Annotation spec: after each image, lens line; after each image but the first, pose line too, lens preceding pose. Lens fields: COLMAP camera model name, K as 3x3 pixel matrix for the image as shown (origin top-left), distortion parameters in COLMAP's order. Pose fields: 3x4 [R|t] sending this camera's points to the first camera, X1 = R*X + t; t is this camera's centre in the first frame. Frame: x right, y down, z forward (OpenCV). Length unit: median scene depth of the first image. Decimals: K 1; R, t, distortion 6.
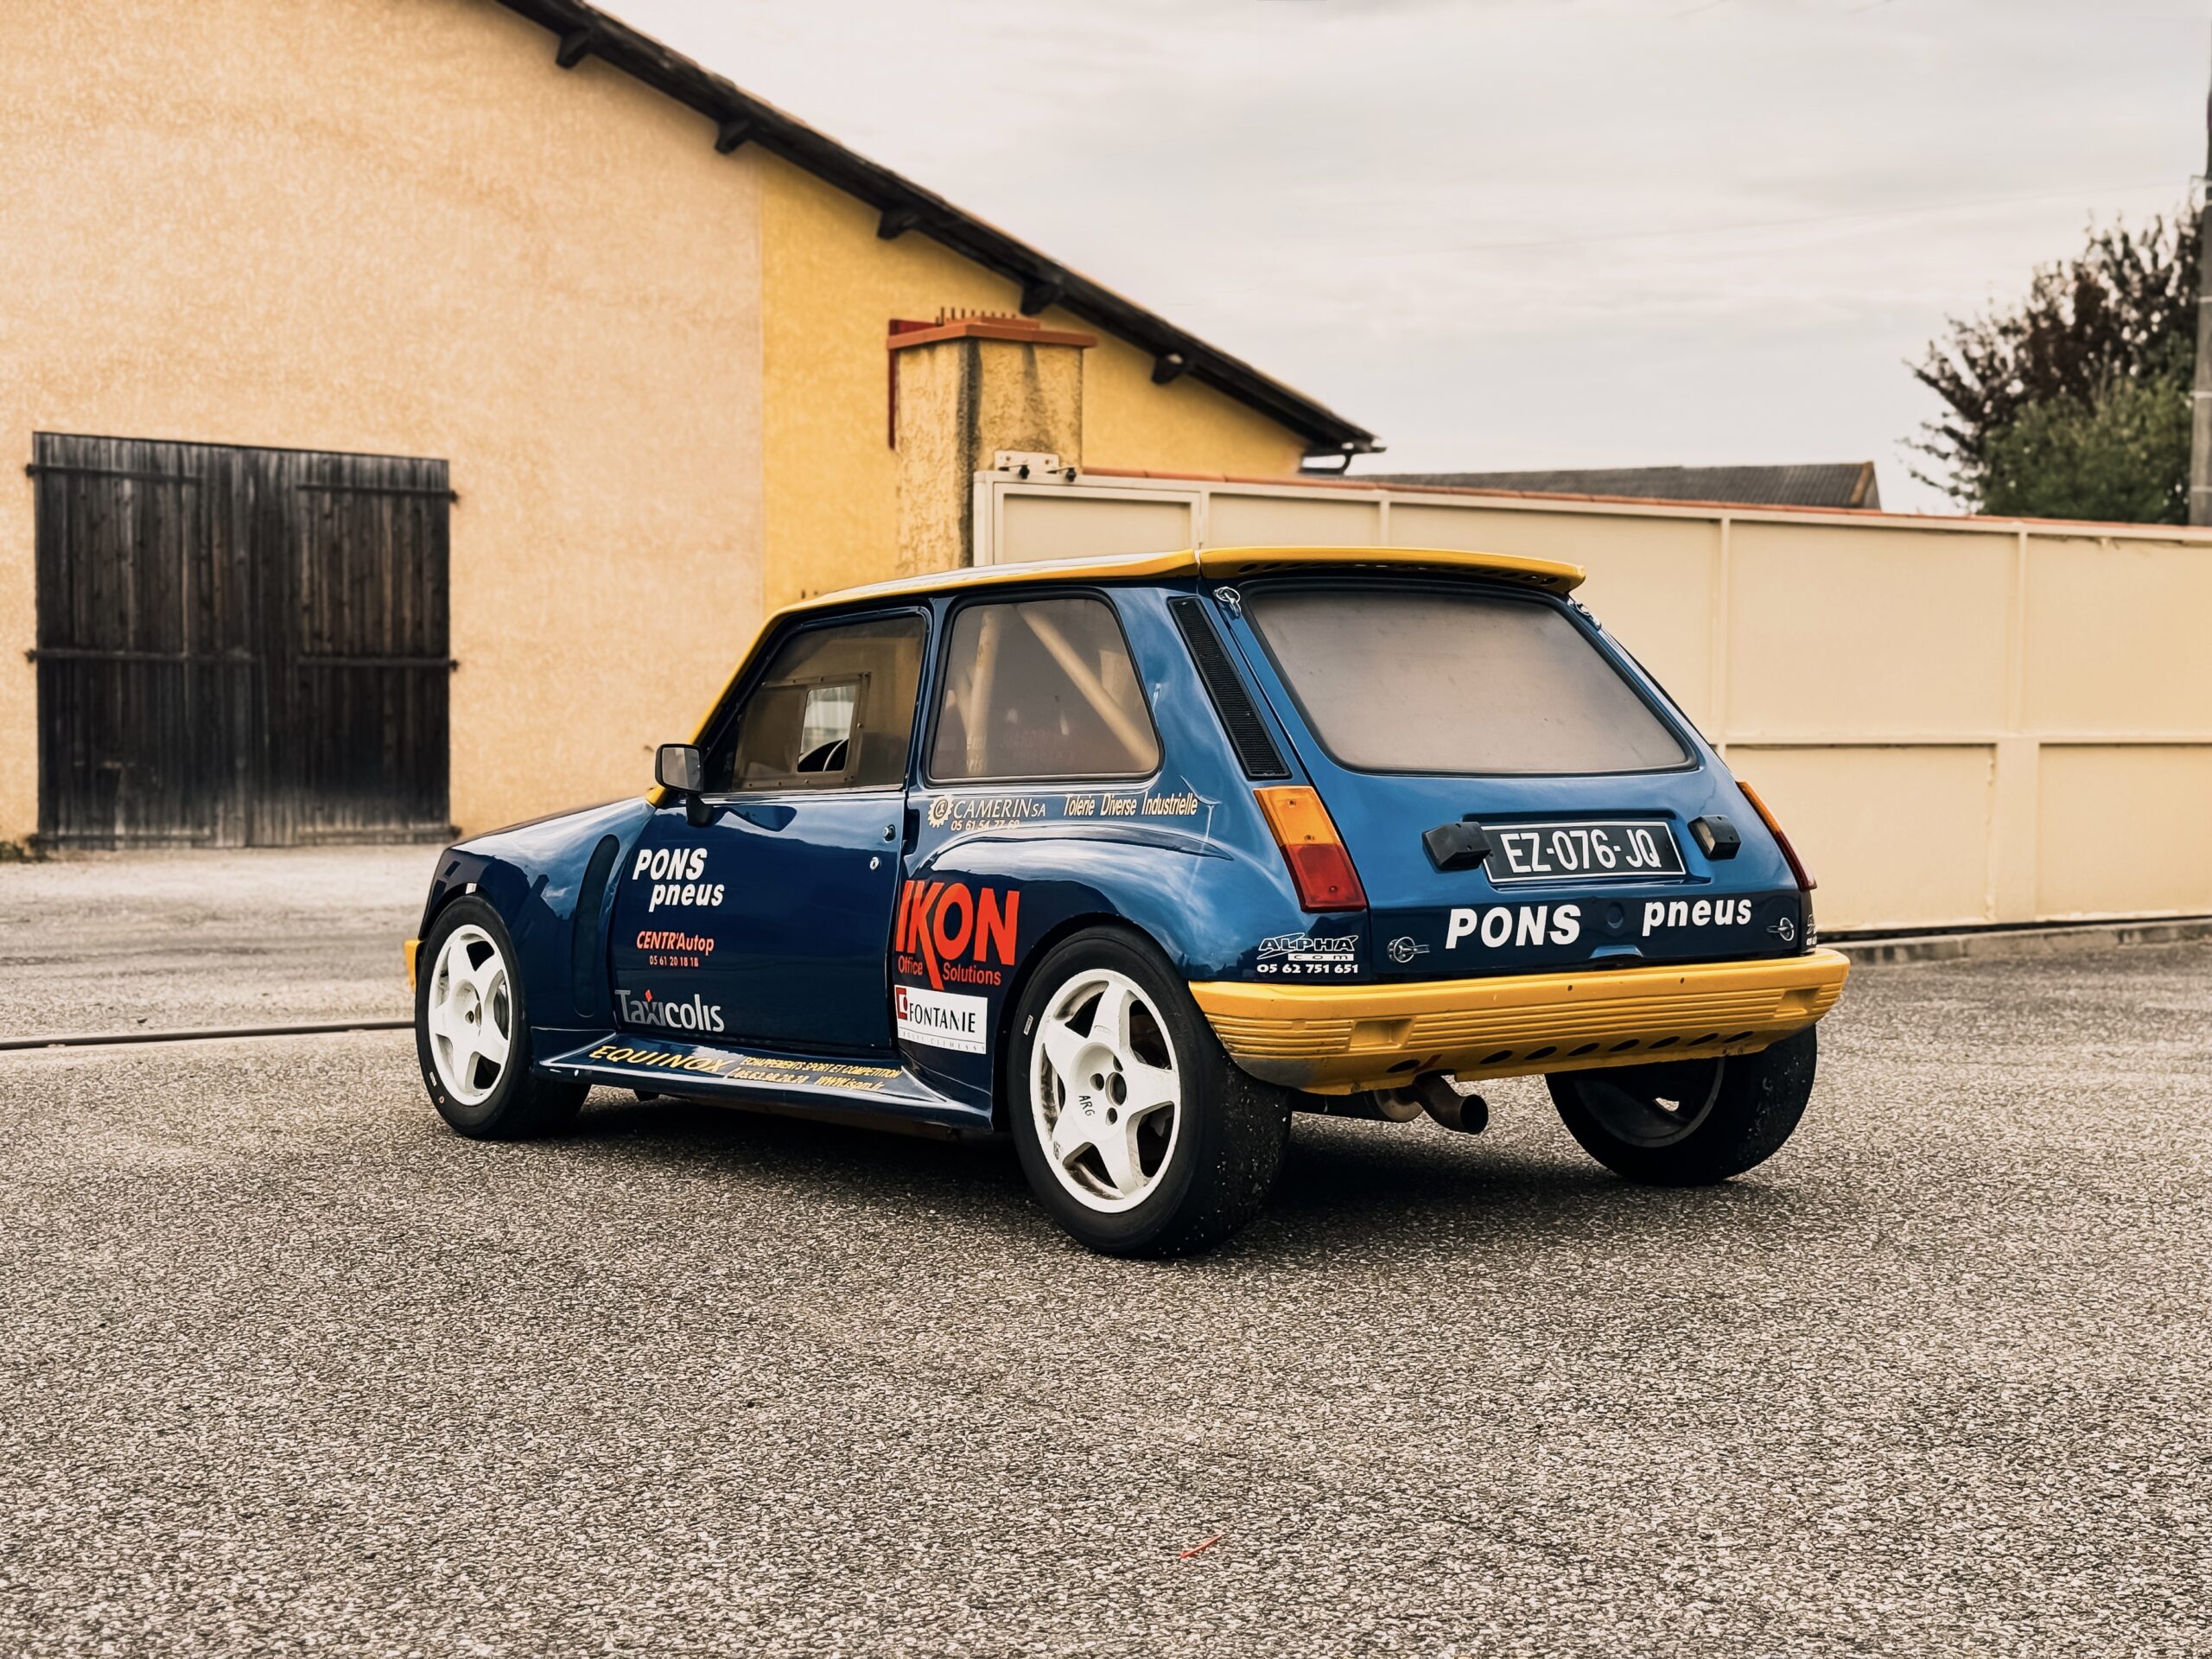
lens RADIAL K [[3065.7, 0, 1106.0], [0, 3065.7, 829.5], [0, 0, 1]] dist [0.196059, -0.454448]
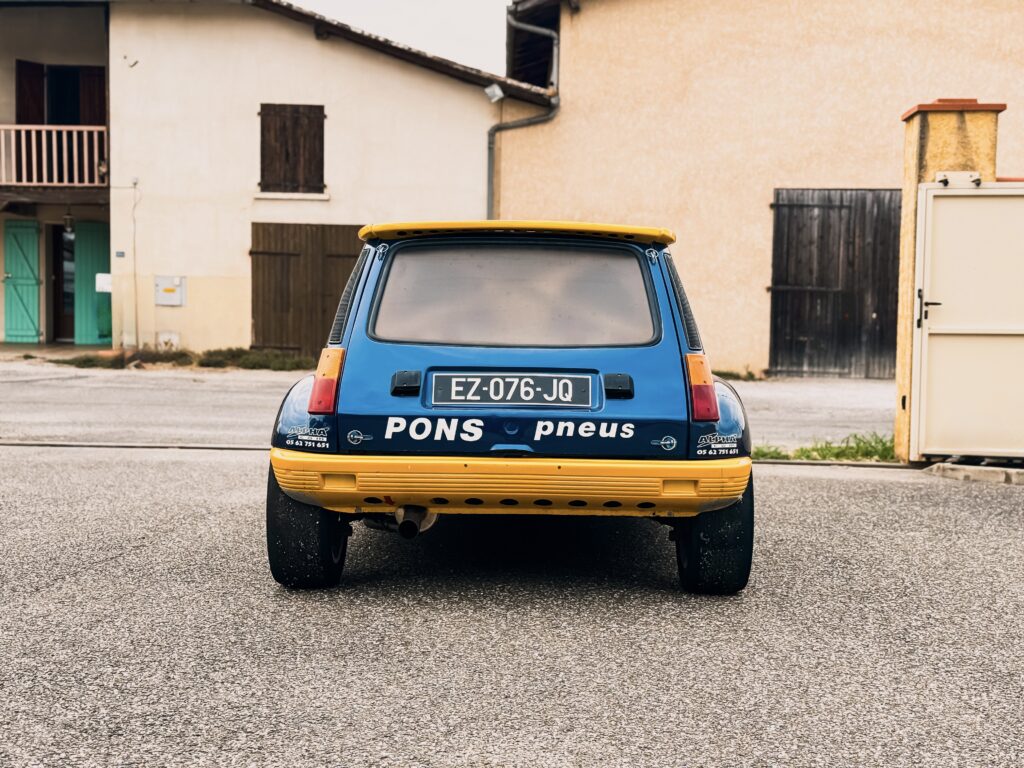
lens RADIAL K [[1419.2, 0, 512.0], [0, 1419.2, 384.0], [0, 0, 1]] dist [0.196059, -0.454448]
pose [[0.775465, 0.039931, -0.630127, 0.158959], [-0.034094, 0.999190, 0.021361, -0.003265], [0.630470, 0.004918, 0.776198, 0.087844]]
